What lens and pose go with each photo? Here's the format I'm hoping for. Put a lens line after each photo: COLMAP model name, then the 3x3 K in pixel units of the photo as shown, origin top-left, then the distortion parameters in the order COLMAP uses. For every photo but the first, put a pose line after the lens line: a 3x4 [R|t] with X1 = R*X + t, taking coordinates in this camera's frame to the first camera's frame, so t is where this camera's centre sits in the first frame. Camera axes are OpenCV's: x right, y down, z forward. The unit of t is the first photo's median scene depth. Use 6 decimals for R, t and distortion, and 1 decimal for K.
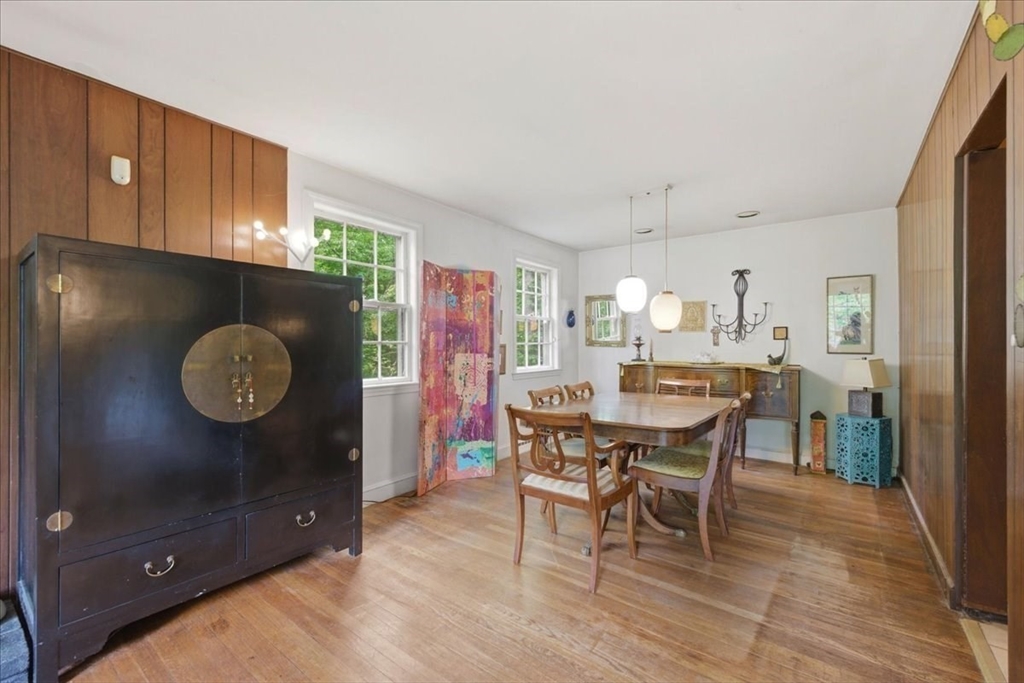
lens RADIAL K [[432.6, 0, 506.4], [0, 432.6, 339.9], [0, 0, 1]] dist [0.002302, 0.000118]
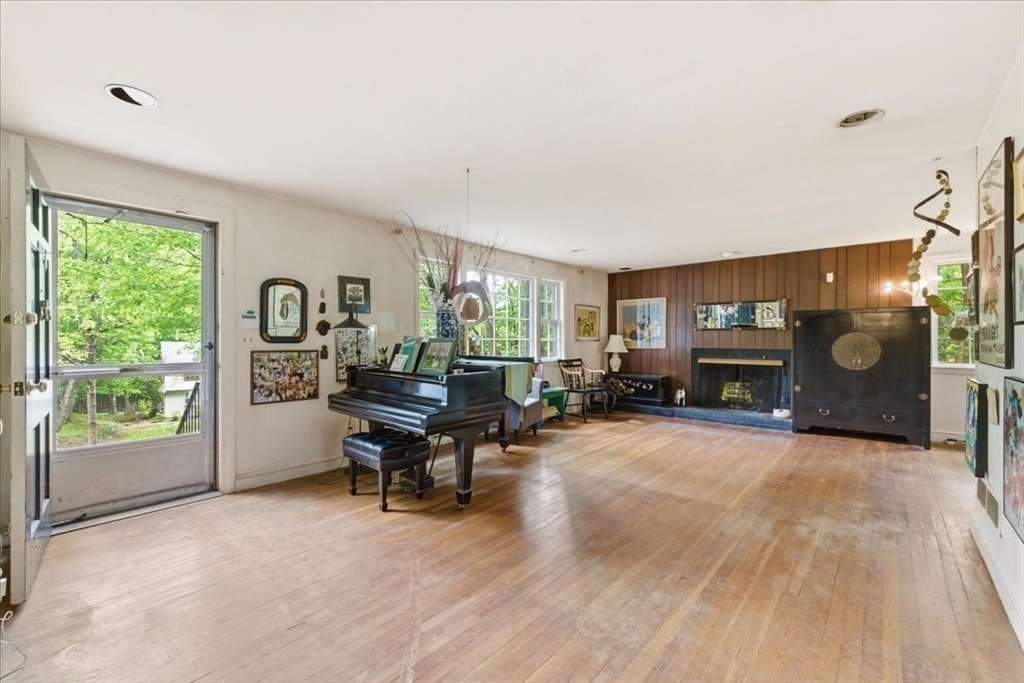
lens RADIAL K [[432.6, 0, 506.4], [0, 432.6, 339.9], [0, 0, 1]] dist [0.002302, 0.000118]
pose [[-0.066599, -0.003159, -0.997775, 1.709707], [0.002441, 0.999991, -0.003329, 0.008286], [0.997777, -0.002657, -0.066591, -0.745050]]
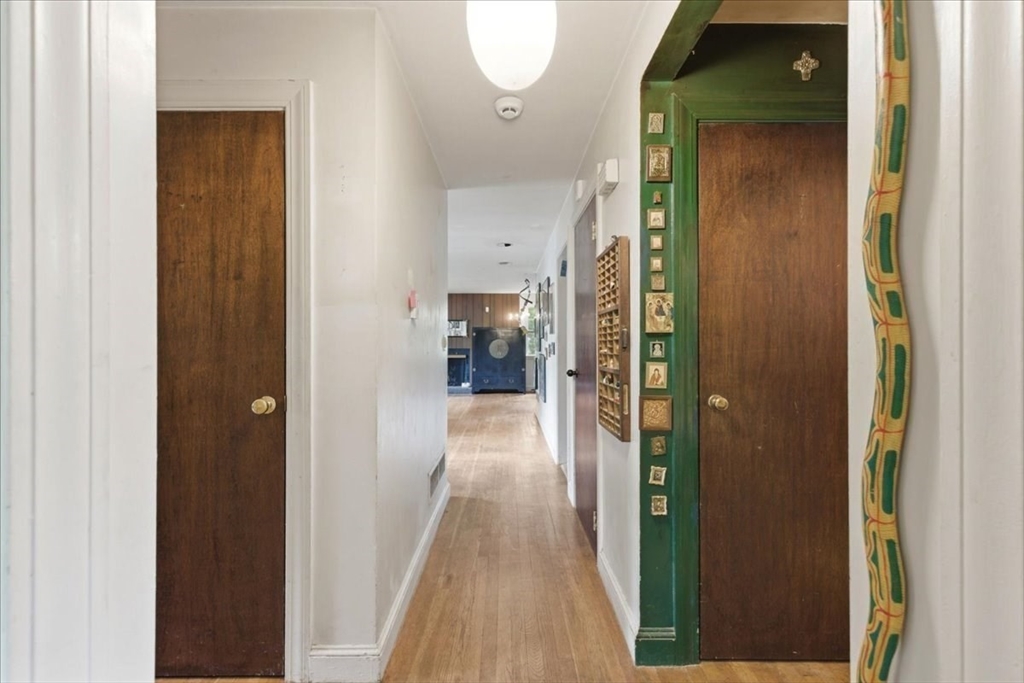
lens RADIAL K [[449.8, 0, 512.0], [0, 449.8, 341.5], [0, 0, 1]] dist [0.001349, 0.000113]
pose [[0.618196, -0.007382, -0.785989, 2.957653], [0.009052, 0.999956, -0.002273, 0.000301], [0.785972, -0.005709, 0.618236, -1.752378]]
